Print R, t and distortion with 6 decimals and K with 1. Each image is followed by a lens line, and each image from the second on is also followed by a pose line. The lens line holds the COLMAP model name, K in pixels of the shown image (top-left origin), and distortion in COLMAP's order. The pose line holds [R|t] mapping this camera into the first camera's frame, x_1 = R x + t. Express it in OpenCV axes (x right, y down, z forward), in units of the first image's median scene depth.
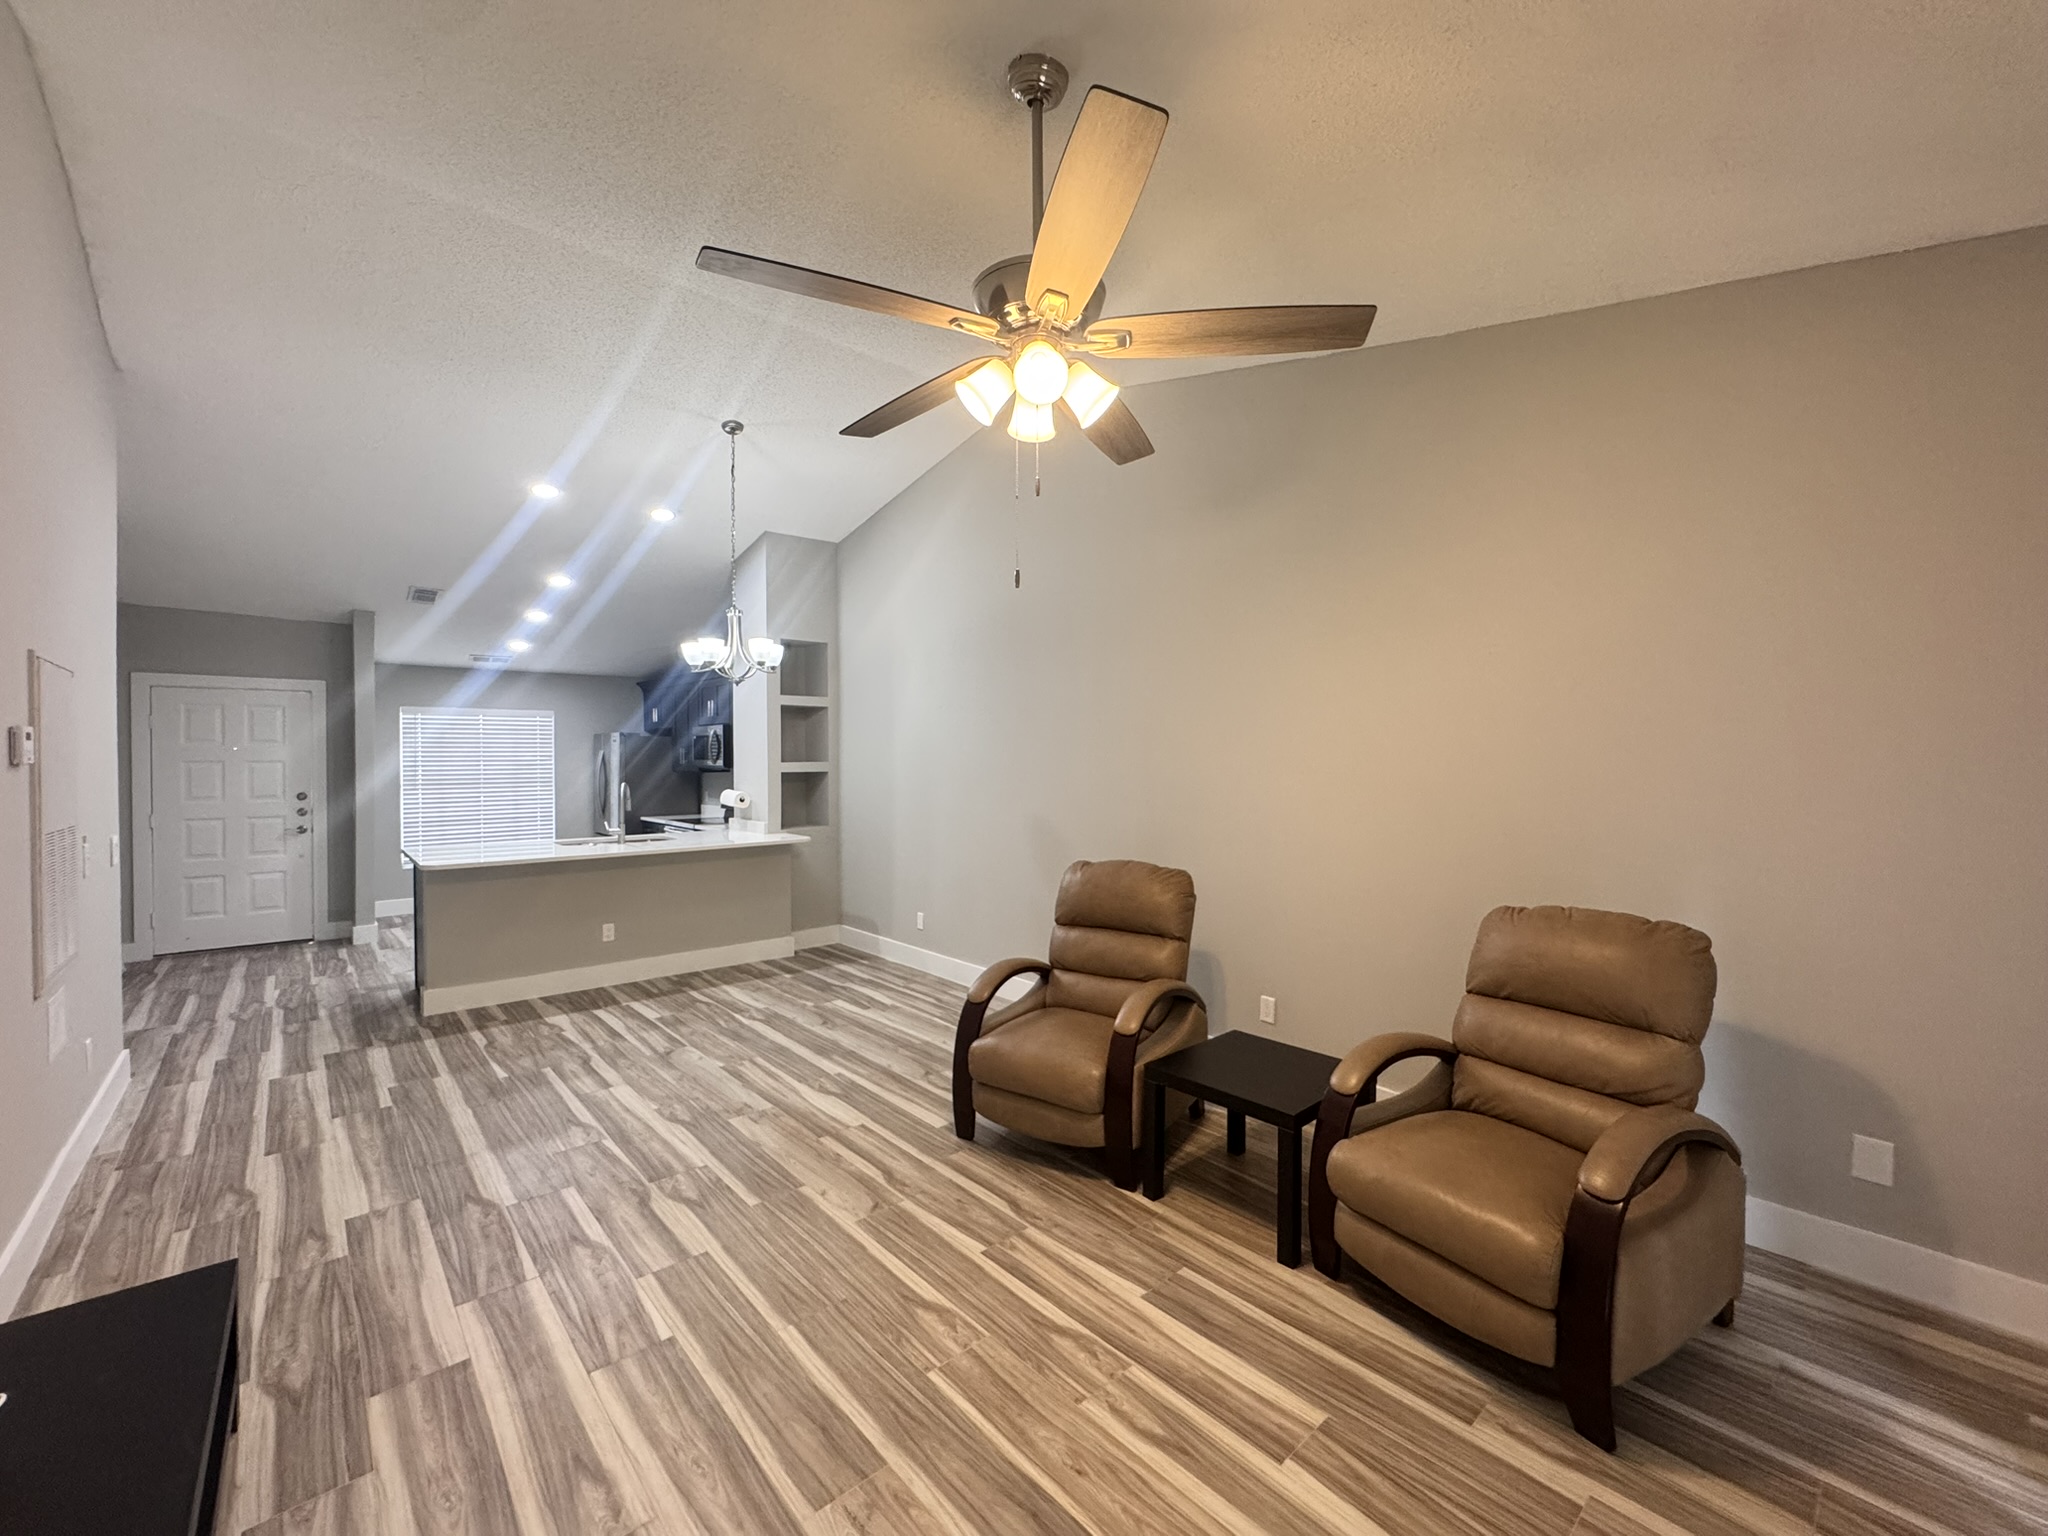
lens RADIAL K [[814.2, 0, 1028.4], [0, 814.2, 771.4], [0, 0, 1]] dist [0.000667, -0.000141]
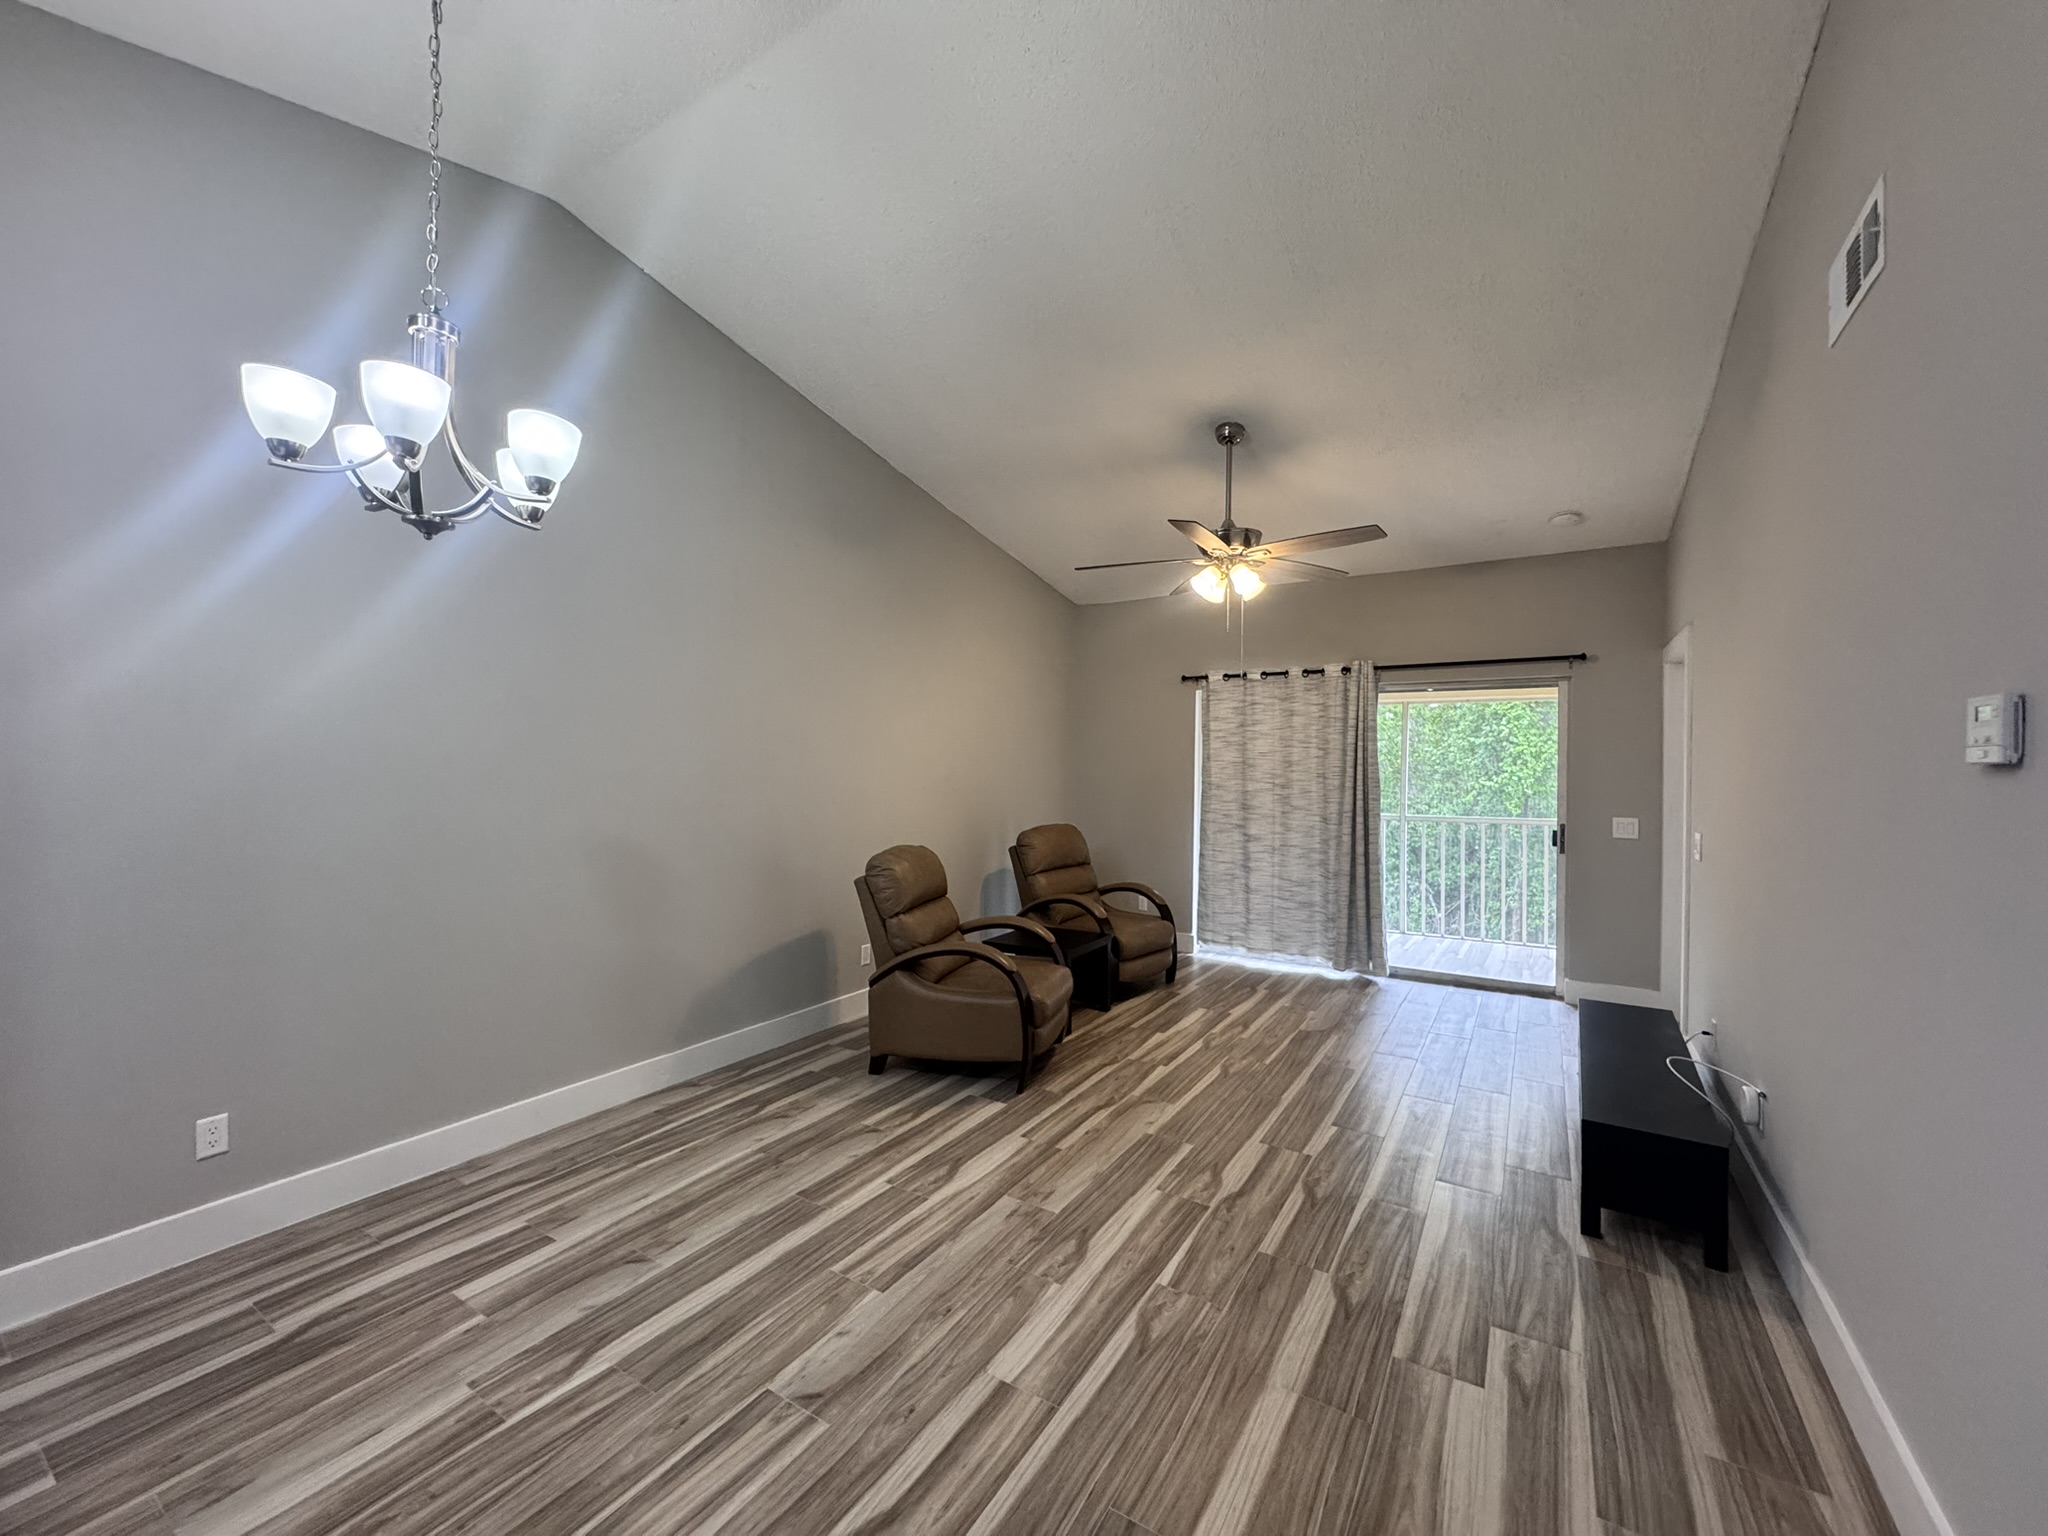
lens RADIAL K [[814.2, 0, 1027.9], [0, 814.2, 765.2], [0, 0, 1]] dist [0.000667, -0.000141]
pose [[-0.268875, -0.001322, 0.963174, -1.189956], [0.006907, 0.999971, 0.003300, -0.004212], [-0.963150, 0.007540, -0.268858, 1.318955]]
